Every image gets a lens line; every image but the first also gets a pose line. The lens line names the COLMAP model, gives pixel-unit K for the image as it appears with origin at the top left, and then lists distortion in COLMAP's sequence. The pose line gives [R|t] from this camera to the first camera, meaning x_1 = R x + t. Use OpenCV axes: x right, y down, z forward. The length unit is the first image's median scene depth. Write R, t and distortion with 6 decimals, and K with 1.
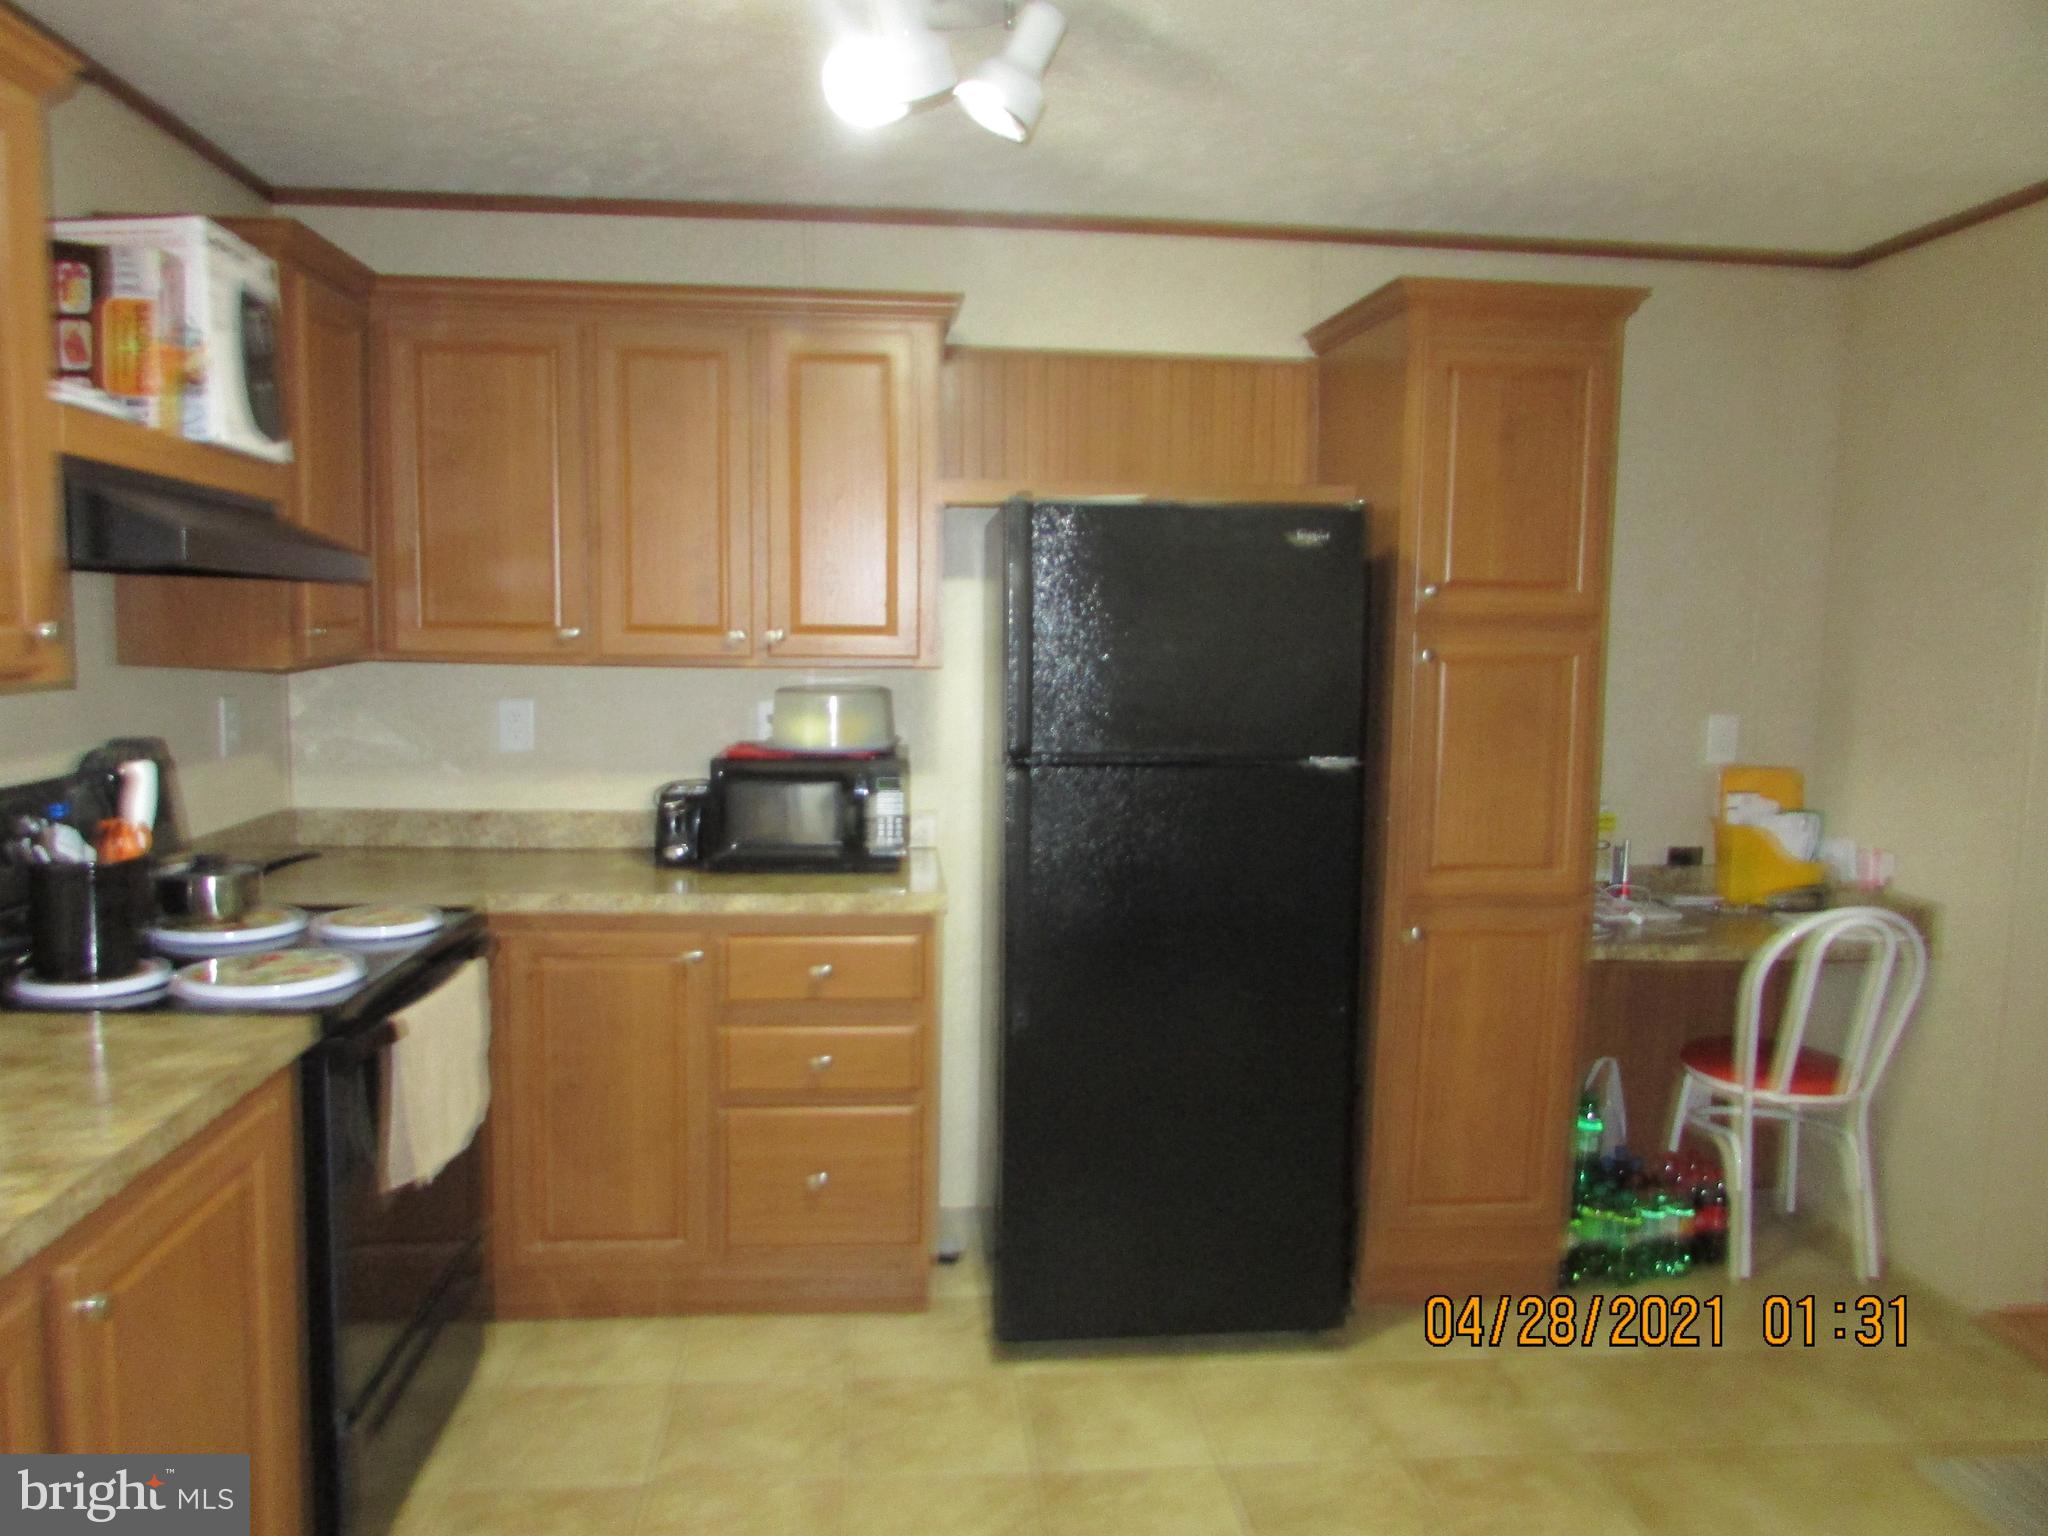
lens RADIAL K [[1448.6, 0, 1024.2], [0, 1448.6, 772.0], [0, 0, 1]] dist [-0.032120, 0.009881]
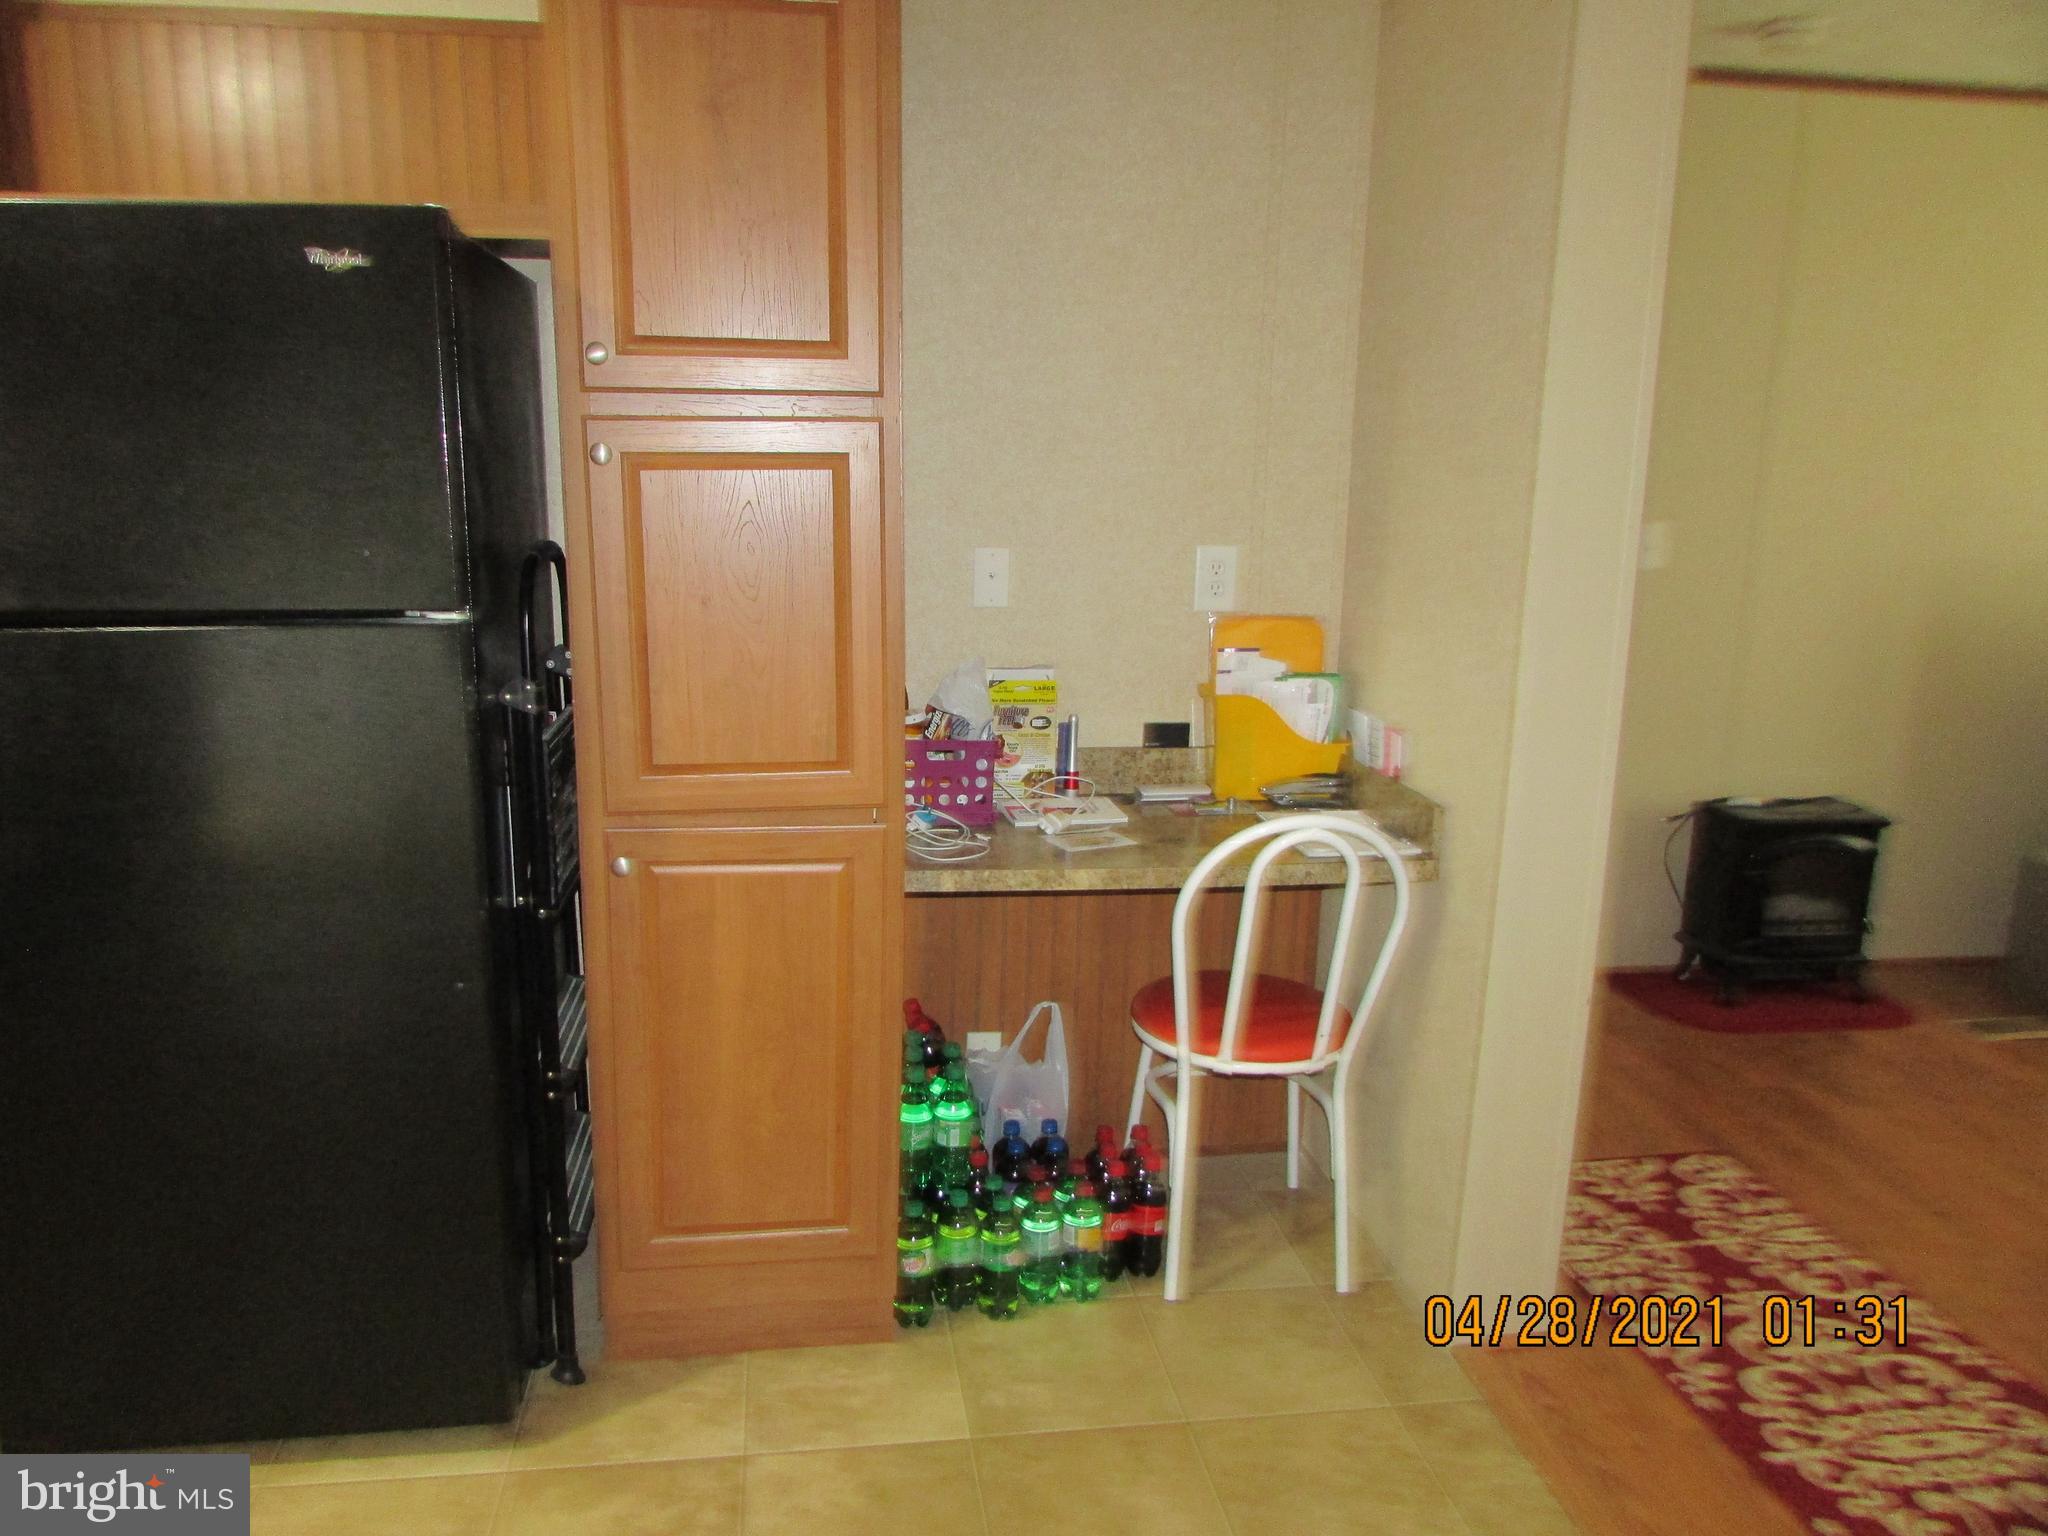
lens RADIAL K [[1448.6, 0, 1025.3], [0, 1448.6, 765.1], [0, 0, 1]] dist [-0.032120, 0.009881]
pose [[0.997792, -0.010322, 0.065605, 0.366616], [0.003431, 0.994540, 0.104303, -0.005542], [-0.066323, -0.103848, 0.992379, 0.272949]]
